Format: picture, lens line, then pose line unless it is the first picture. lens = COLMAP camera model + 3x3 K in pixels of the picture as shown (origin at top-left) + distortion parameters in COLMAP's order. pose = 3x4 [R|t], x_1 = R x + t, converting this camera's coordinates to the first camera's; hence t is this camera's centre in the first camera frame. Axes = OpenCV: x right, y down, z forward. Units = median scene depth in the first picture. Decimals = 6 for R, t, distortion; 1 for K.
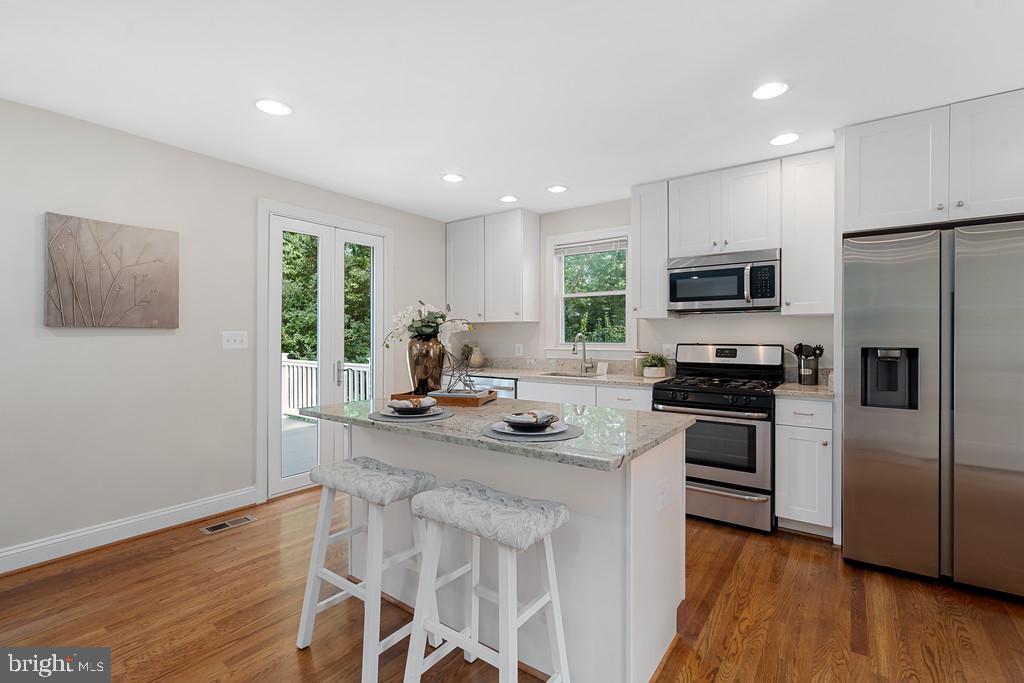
lens RADIAL K [[467.2, 0, 514.8], [0, 467.2, 339.6], [0, 0, 1]] dist [-0.004487, 0.000988]
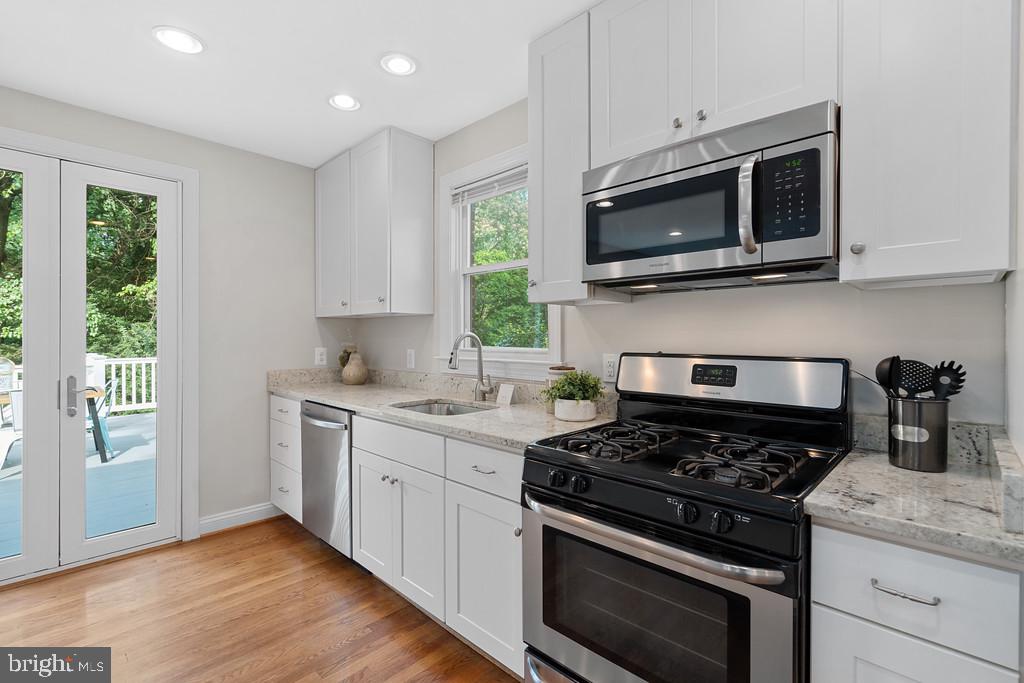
lens RADIAL K [[467.2, 0, 511.1], [0, 467.2, 340.2], [0, 0, 1]] dist [-0.004487, 0.000988]
pose [[0.990543, 0.004999, -0.137115, 0.340758], [-0.005263, 0.999985, -0.001558, -0.003635], [0.137105, 0.002265, 0.990554, 0.558465]]
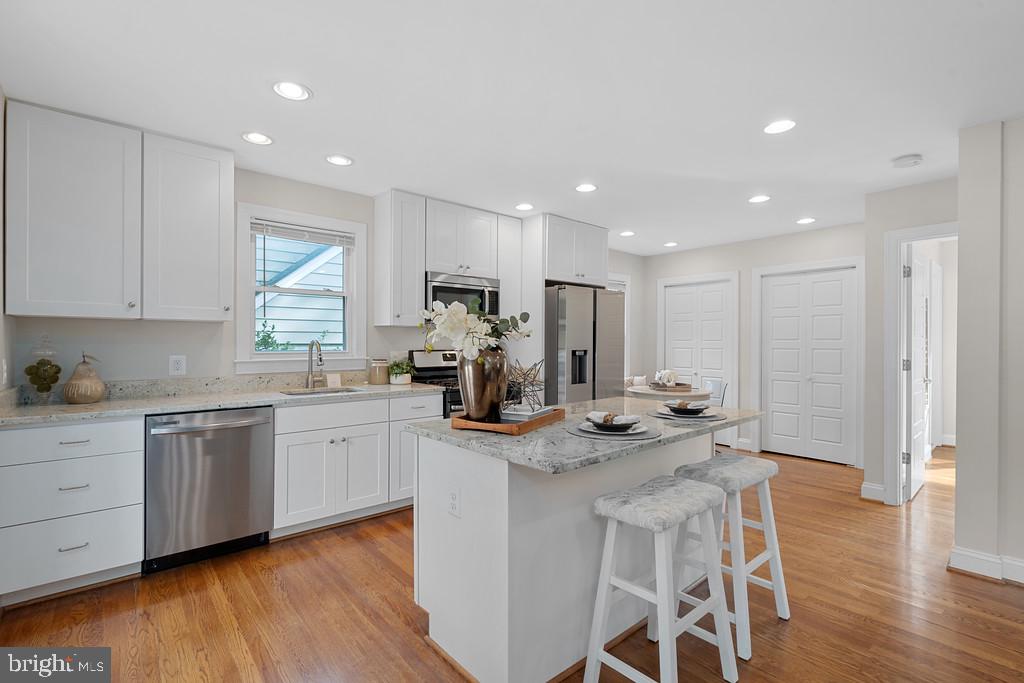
lens RADIAL K [[467.2, 0, 511.8], [0, 467.2, 344.7], [0, 0, 1]] dist [-0.004487, 0.000988]
pose [[0.225664, -0.006626, 0.974183, -0.724703], [0.003155, 0.999977, 0.006070, -0.010930], [-0.974200, 0.001704, 0.225680, 0.613181]]
